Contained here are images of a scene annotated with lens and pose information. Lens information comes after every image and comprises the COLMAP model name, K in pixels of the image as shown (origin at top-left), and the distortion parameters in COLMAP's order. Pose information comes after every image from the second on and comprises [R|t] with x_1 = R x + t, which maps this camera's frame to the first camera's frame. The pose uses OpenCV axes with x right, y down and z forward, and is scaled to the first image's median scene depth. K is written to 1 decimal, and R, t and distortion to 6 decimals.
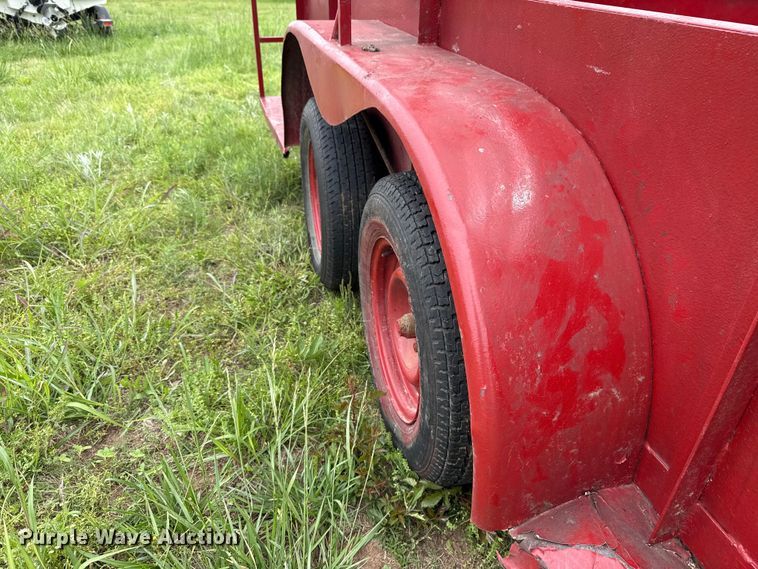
lens RADIAL K [[545.6, 0, 379.0], [0, 545.6, 284.5], [0, 0, 1]] dist [-0.004032, 0.000069]
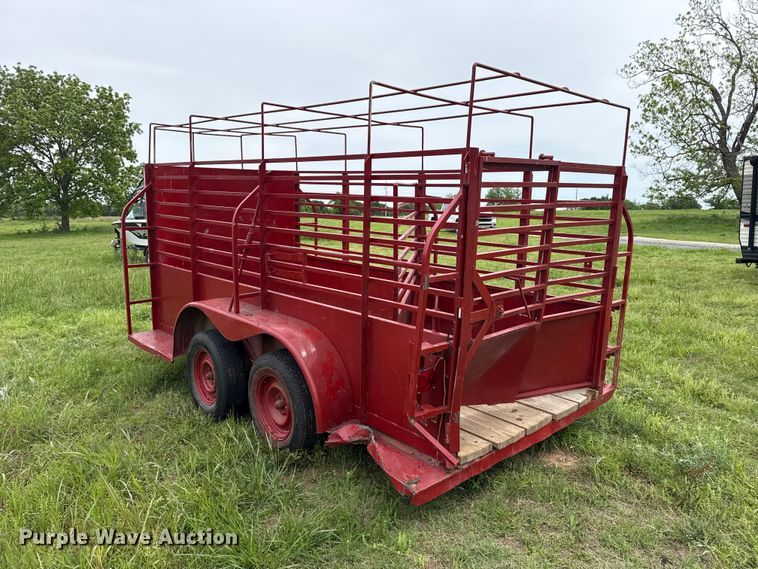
lens RADIAL K [[517.4, 0, 379.0], [0, 517.4, 284.5], [0, 0, 1]] dist [0.071233, -0.073774]
pose [[0.885225, -0.079223, 0.458366, -0.966629], [0.237961, 0.923817, -0.299895, 0.620983], [-0.399688, 0.374548, 0.836638, -2.439412]]
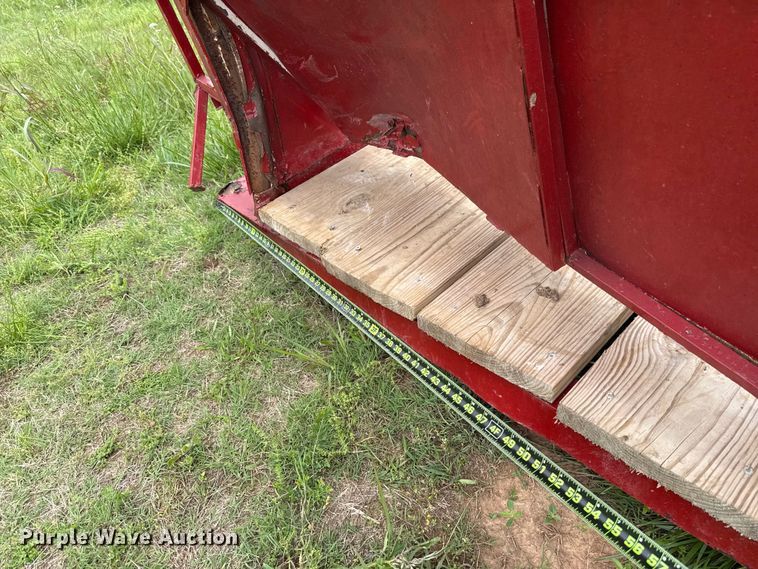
lens RADIAL K [[532.4, 0, 375.1], [0, 532.4, 285.5], [0, 0, 1]] dist [0.077746, -0.116436]
pose [[0.437721, 0.496640, -0.749499, 2.227510], [-0.307598, 0.866017, 0.394205, 0.213790], [0.844857, 0.057993, 0.531839, -0.279618]]
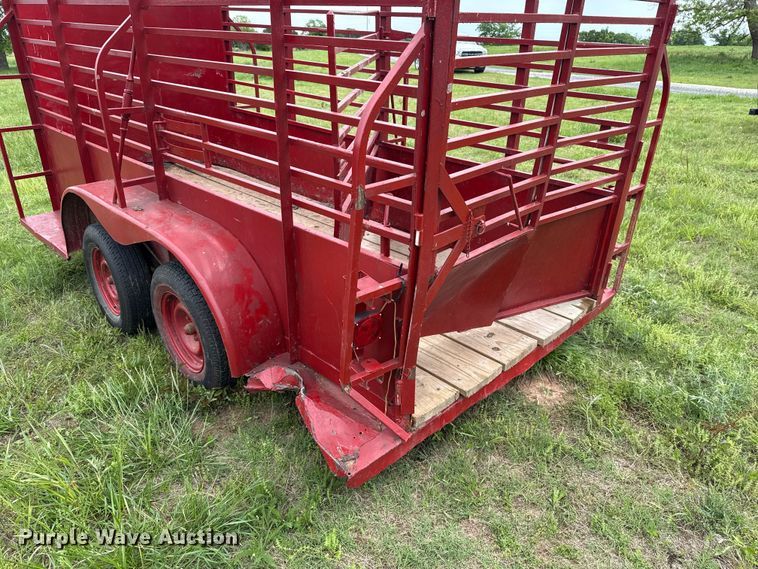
lens RADIAL K [[525.8, 0, 379.0], [0, 525.8, 284.5], [0, 0, 1]] dist [0.079550, -0.089409]
pose [[0.867837, -0.212198, 0.449256, -0.293984], [0.248518, 0.968362, -0.022680, 0.199366], [-0.430229, 0.131331, 0.893115, -1.788680]]
